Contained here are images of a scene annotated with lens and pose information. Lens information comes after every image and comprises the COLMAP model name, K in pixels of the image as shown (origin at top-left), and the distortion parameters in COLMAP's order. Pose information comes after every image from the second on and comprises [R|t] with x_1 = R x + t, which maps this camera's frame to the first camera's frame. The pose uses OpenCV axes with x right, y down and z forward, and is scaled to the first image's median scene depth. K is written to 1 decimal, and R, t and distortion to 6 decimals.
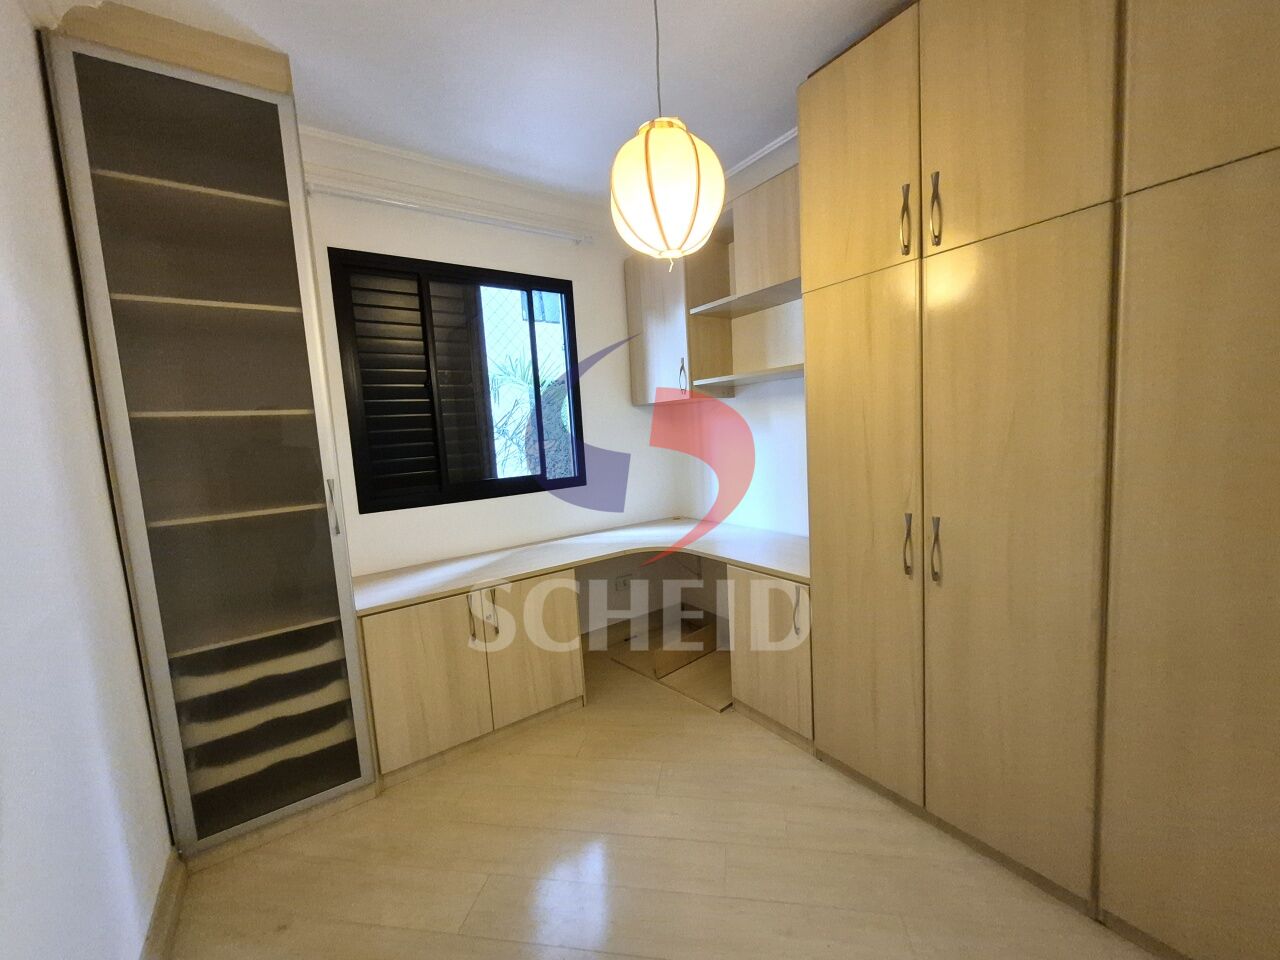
lens RADIAL K [[501.5, 0, 641.9], [0, 501.5, 479.0], [0, 0, 1]] dist [-0.004161, -0.001755]
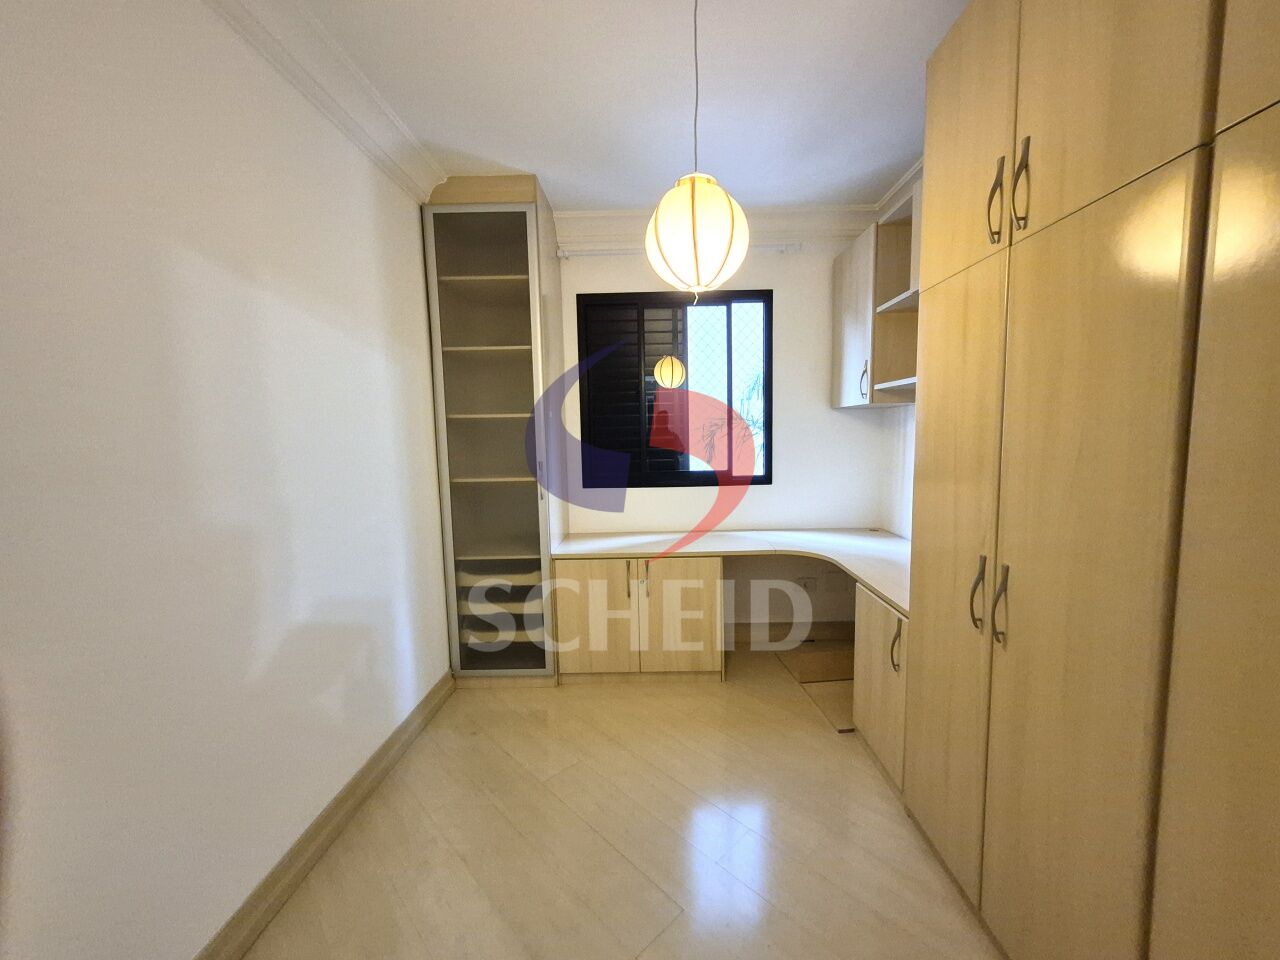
lens RADIAL K [[501.5, 0, 642.2], [0, 501.5, 482.7], [0, 0, 1]] dist [-0.004161, -0.001755]
pose [[0.800020, 0.100427, -0.591509, 0.402398], [-0.084358, 0.994926, 0.054825, -0.036028], [0.594013, 0.006037, 0.804433, -0.002541]]
